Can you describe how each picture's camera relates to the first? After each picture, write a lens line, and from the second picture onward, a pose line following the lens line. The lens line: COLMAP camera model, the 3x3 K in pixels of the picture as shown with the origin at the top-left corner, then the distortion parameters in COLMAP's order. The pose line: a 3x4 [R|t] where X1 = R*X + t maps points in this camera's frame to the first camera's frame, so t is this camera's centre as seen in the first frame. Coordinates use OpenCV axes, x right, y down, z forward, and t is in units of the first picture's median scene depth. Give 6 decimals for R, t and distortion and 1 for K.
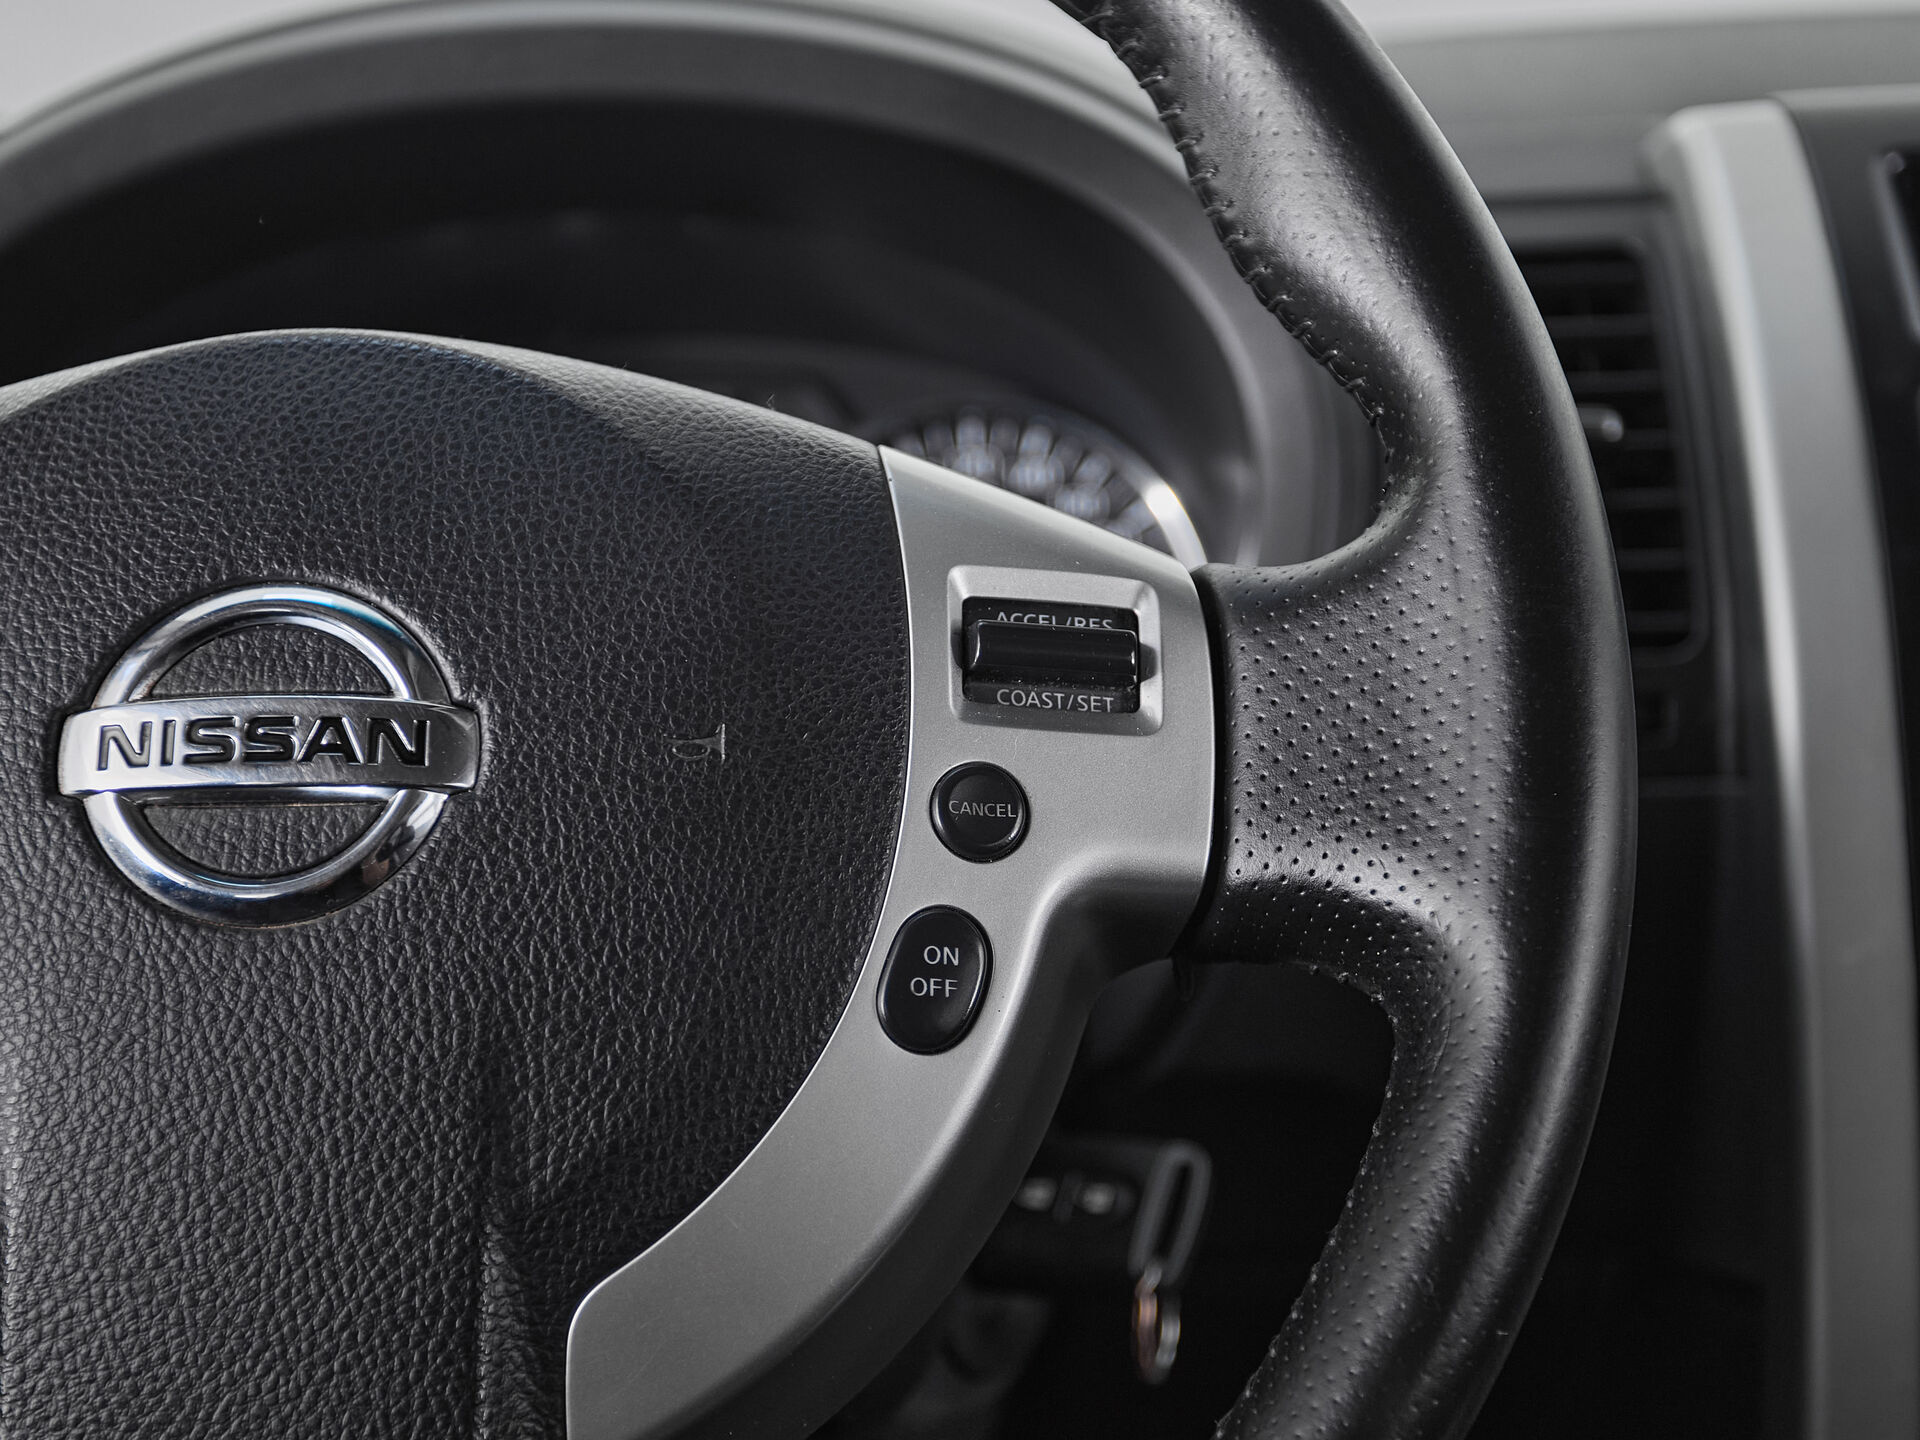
lens RADIAL K [[3138.5, 0, 960.7], [0, 3138.5, 805.9], [0, 0, 1]] dist [-0.009259, 0.162329]
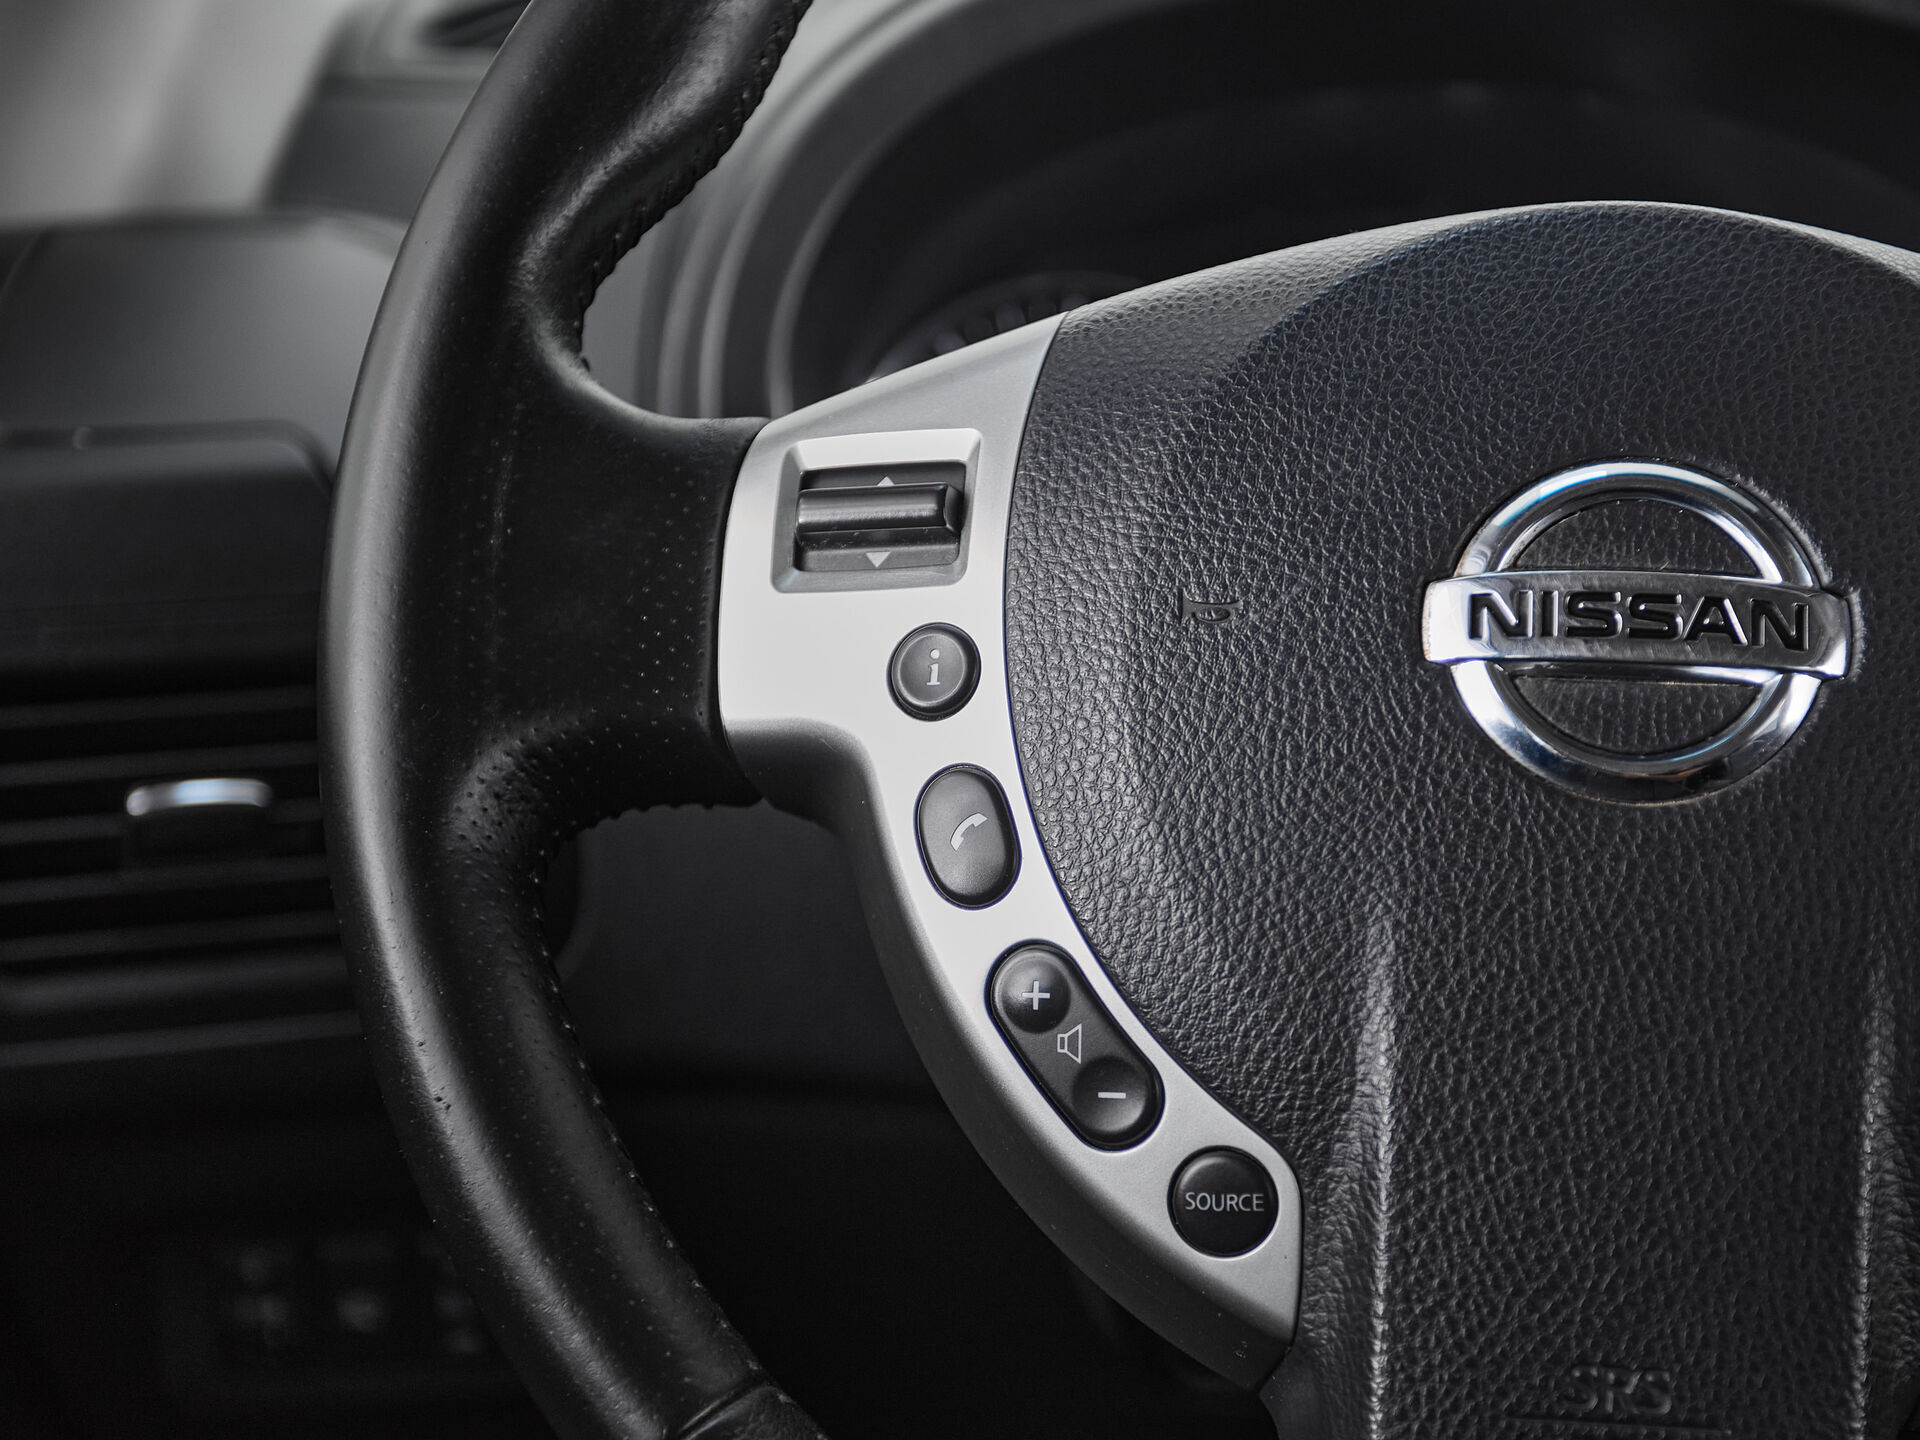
lens RADIAL K [[3138.5, 0, 960.7], [0, 3138.5, 805.9], [0, 0, 1]] dist [-0.009259, 0.162329]
pose [[0.995730, 0.054271, -0.074674, -0.360997], [-0.051166, 0.997769, 0.042890, 0.007396], [0.076835, -0.038886, 0.996285, -0.012398]]
